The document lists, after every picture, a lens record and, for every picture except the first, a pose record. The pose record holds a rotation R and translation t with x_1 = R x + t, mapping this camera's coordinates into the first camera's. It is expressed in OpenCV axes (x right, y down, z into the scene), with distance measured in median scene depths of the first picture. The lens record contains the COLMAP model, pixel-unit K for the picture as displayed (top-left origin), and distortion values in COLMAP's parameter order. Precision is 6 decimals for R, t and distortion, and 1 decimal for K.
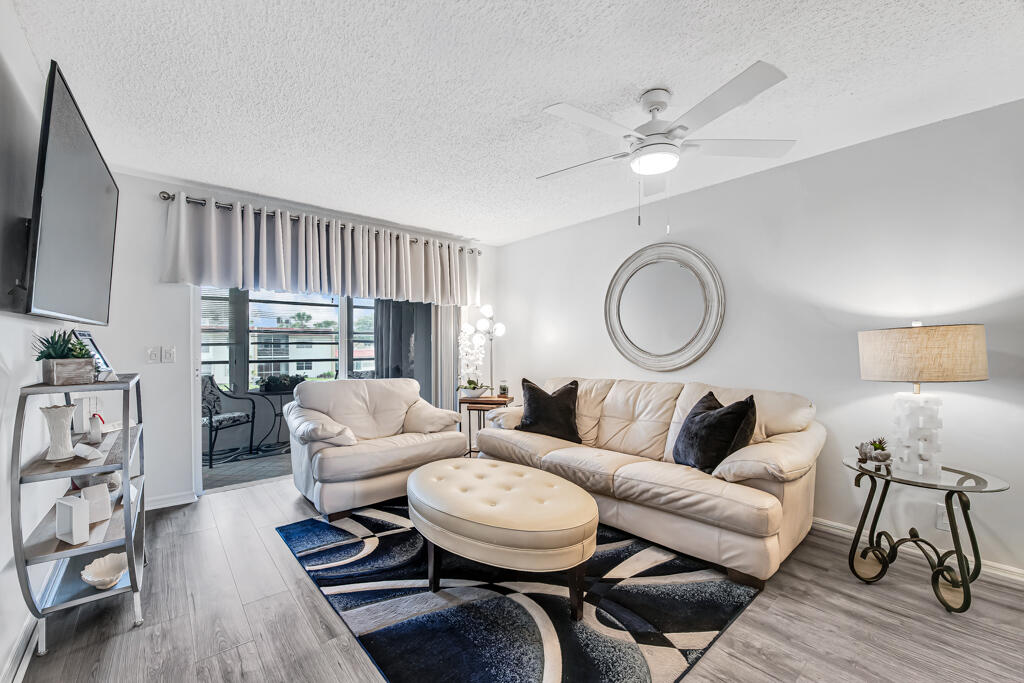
lens RADIAL K [[415.2, 0, 514.0], [0, 415.2, 342.5], [0, 0, 1]] dist [-0.018497, -0.001440]
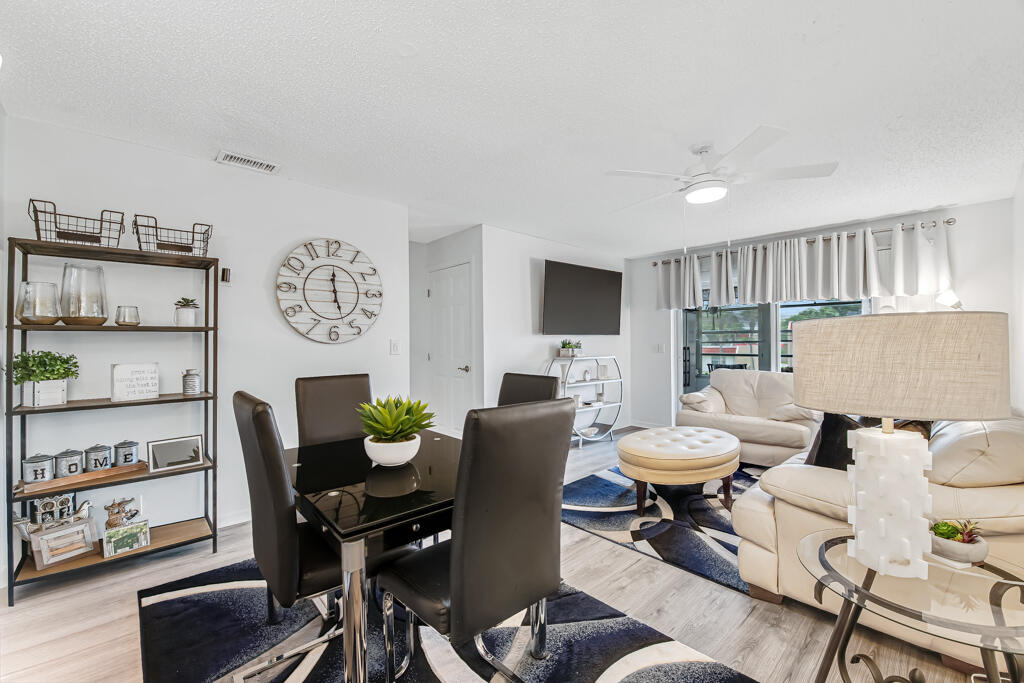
lens RADIAL K [[415.2, 0, 494.0], [0, 415.2, 339.7], [0, 0, 1]] dist [-0.018497, -0.001440]
pose [[0.012497, -0.001120, -0.999921, 1.035764], [0.008020, 0.999967, -0.001020, -0.012300], [0.999890, -0.008007, 0.012506, 0.242001]]
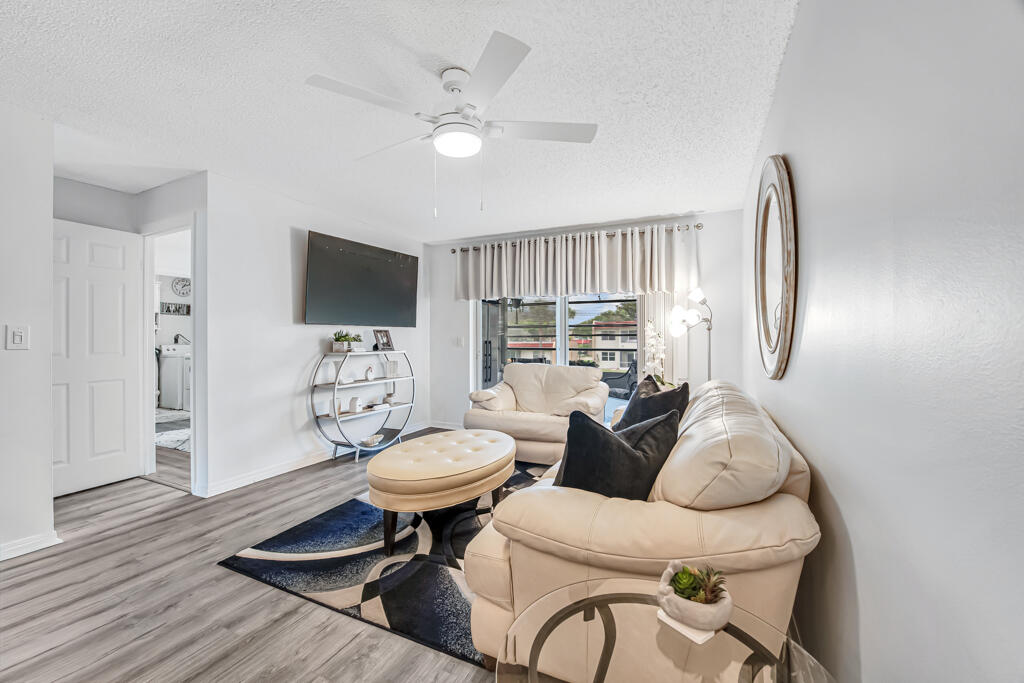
lens RADIAL K [[415.2, 0, 490.1], [0, 415.2, 332.0], [0, 0, 1]] dist [-0.018497, -0.001440]
pose [[0.384892, -0.008175, -0.922925, 0.843275], [0.002893, 0.999967, -0.007651, 0.002080], [0.922957, 0.000275, 0.384903, 0.470829]]
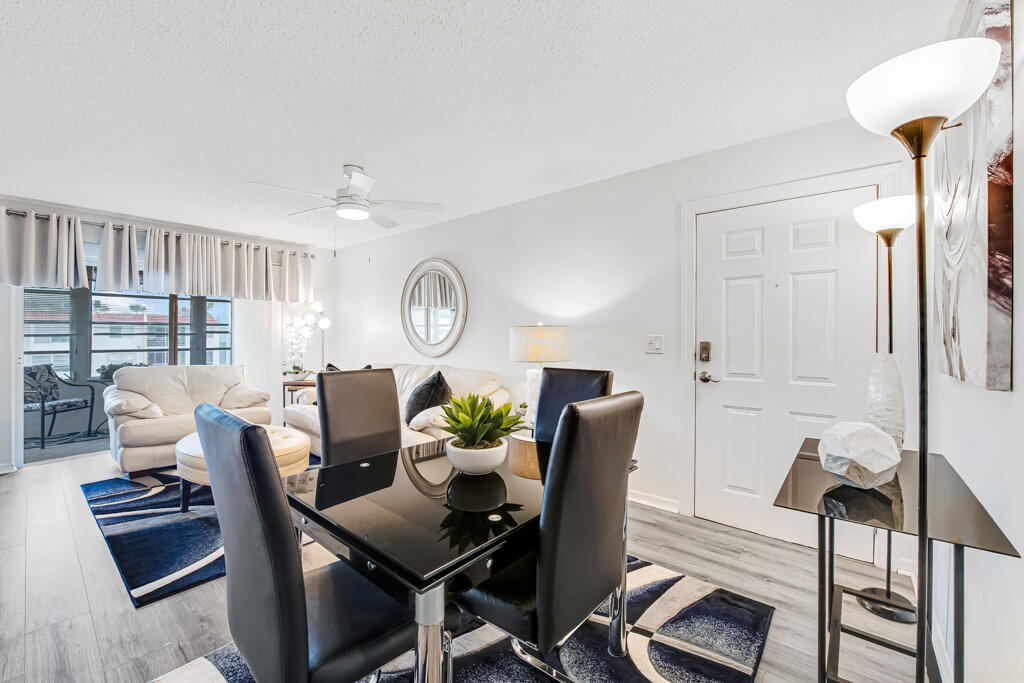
lens RADIAL K [[415.2, 0, 513.7], [0, 415.2, 332.5], [0, 0, 1]] dist [-0.018497, -0.001440]
pose [[0.986703, 0.001945, 0.162523, 0.454644], [-0.002232, 0.999996, 0.001586, -0.011157], [-0.162519, -0.001928, 0.986704, -0.369293]]
